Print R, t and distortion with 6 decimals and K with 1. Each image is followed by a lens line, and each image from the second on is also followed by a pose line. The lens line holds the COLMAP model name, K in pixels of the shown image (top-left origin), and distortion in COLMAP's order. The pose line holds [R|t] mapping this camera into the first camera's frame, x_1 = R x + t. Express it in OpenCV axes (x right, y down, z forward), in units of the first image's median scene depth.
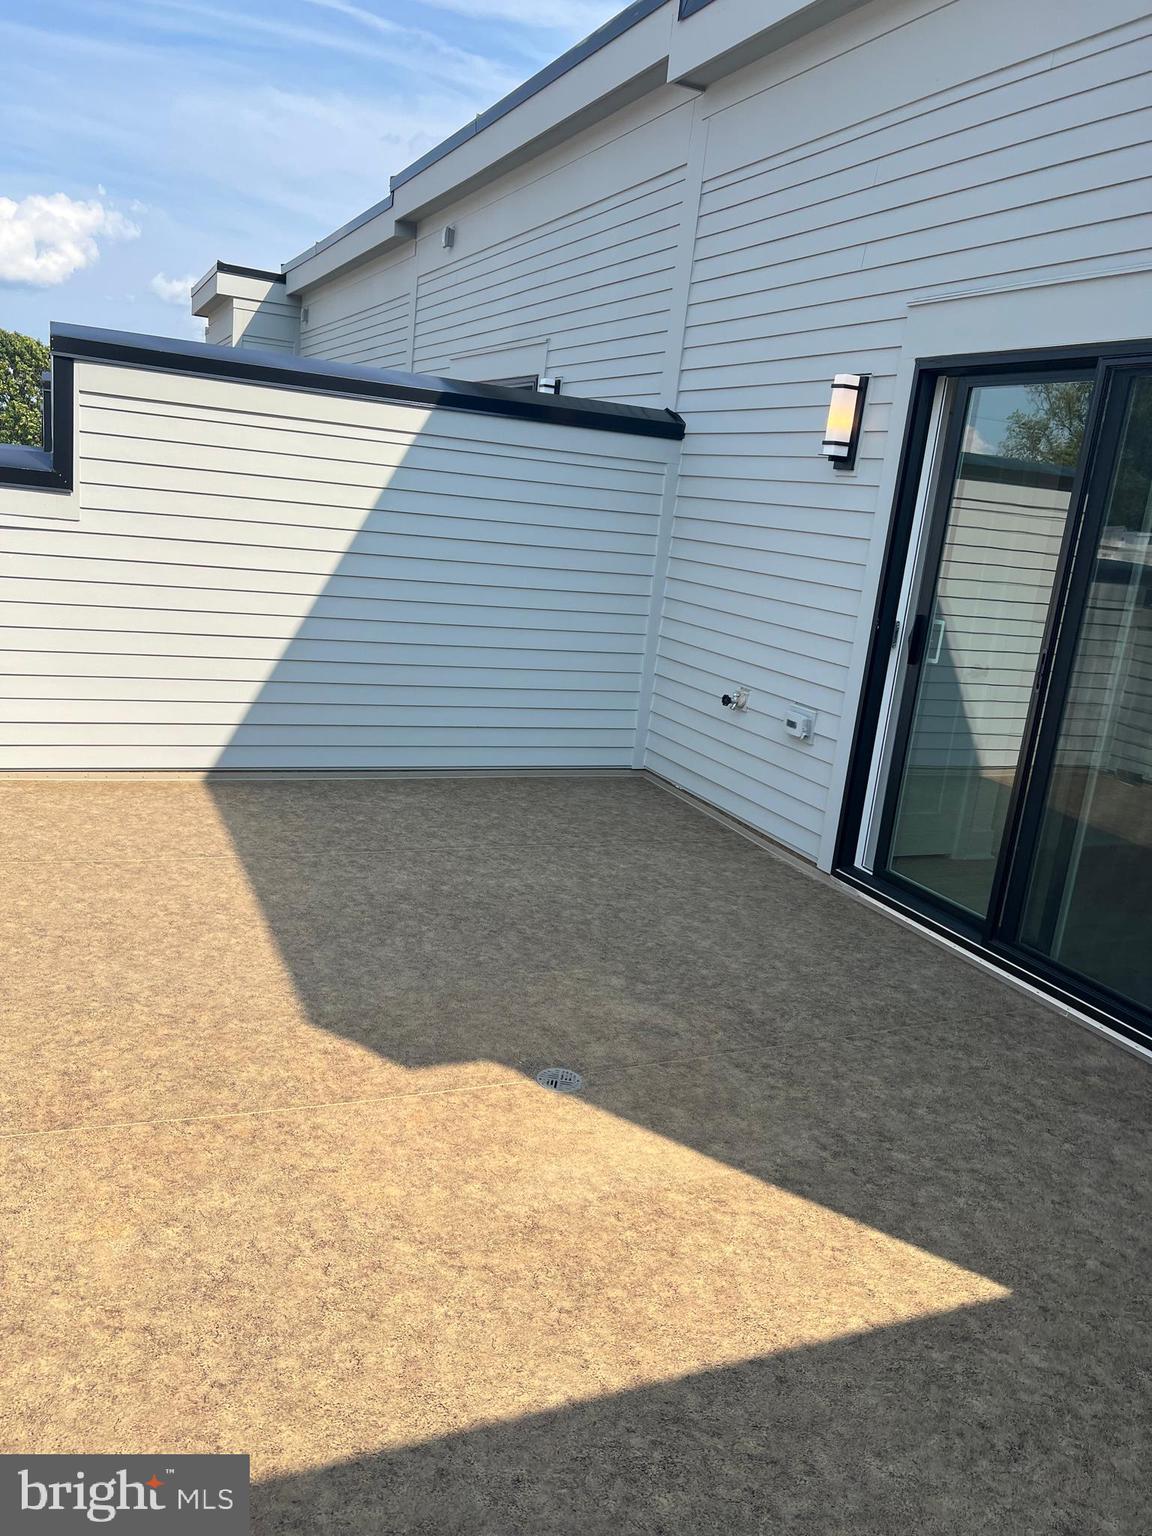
lens RADIAL K [[1158.9, 0, 591.7], [0, 1158.9, 756.4], [0, 0, 1]] dist [0.066848, -0.088858]
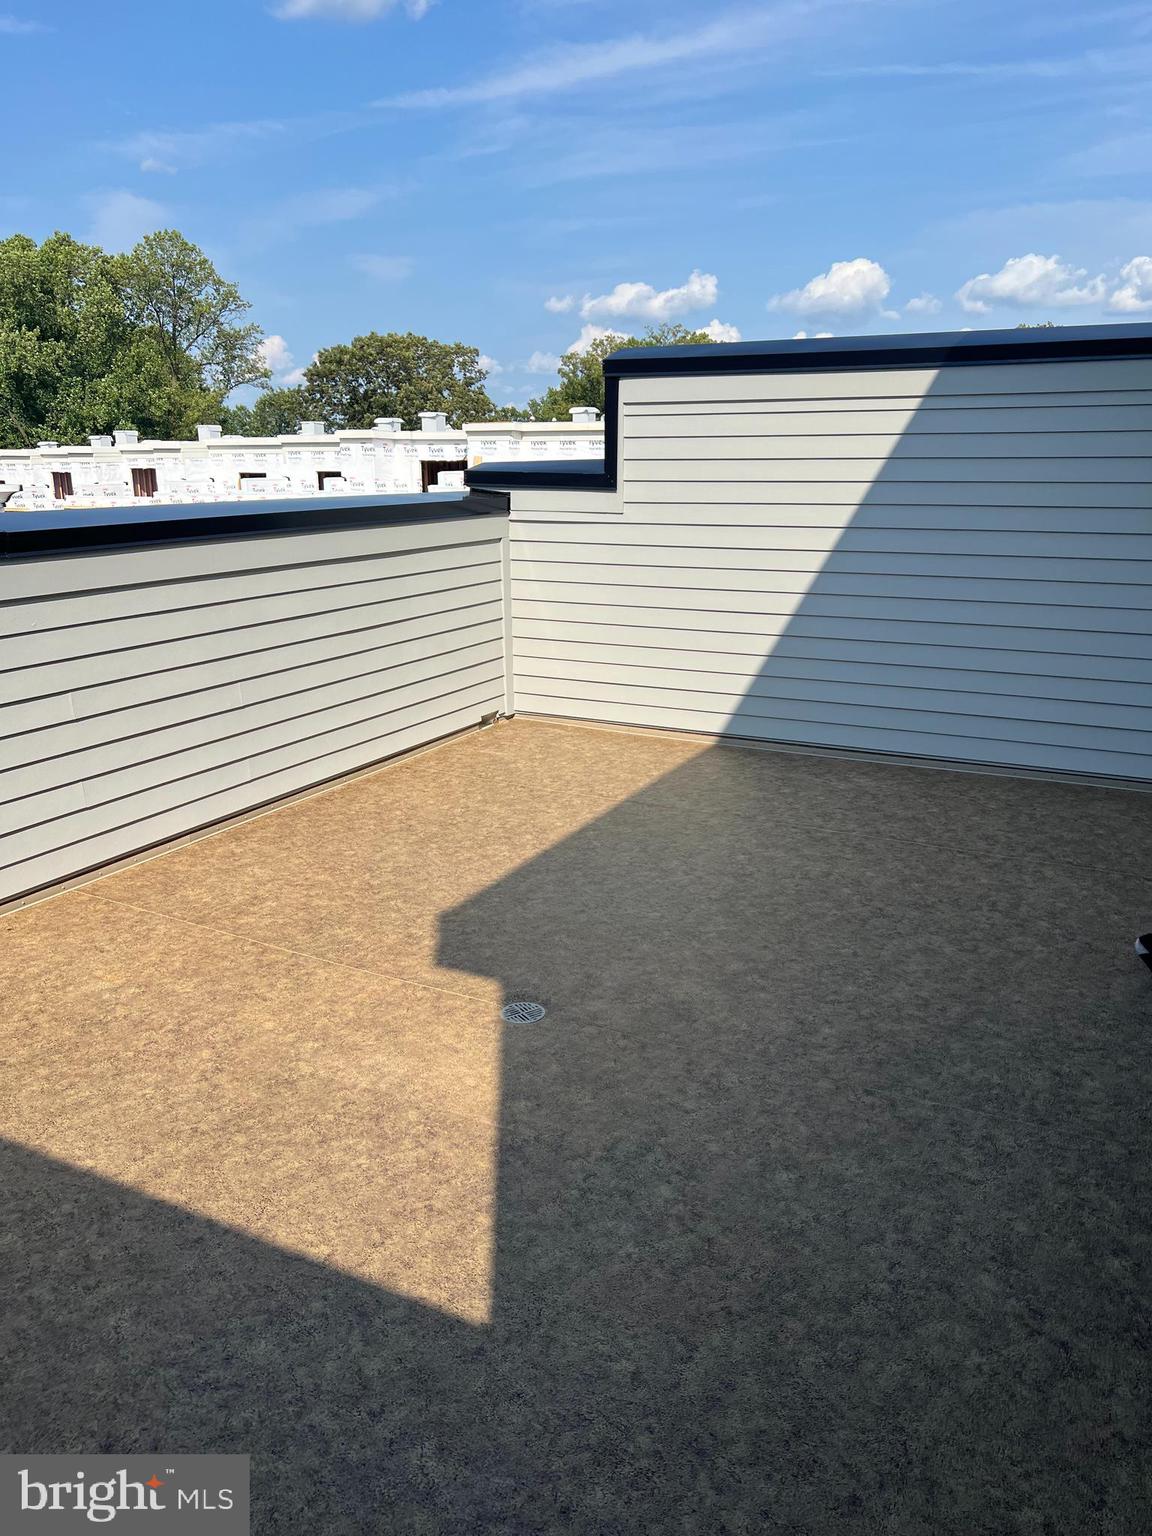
lens RADIAL K [[1158.9, 0, 583.7], [0, 1158.9, 760.1], [0, 0, 1]] dist [0.066848, -0.088858]
pose [[0.617118, 0.100374, -0.780443, 0.879902], [-0.107023, 0.993321, 0.043127, 0.004747], [0.779559, 0.056911, 0.623738, 0.429886]]
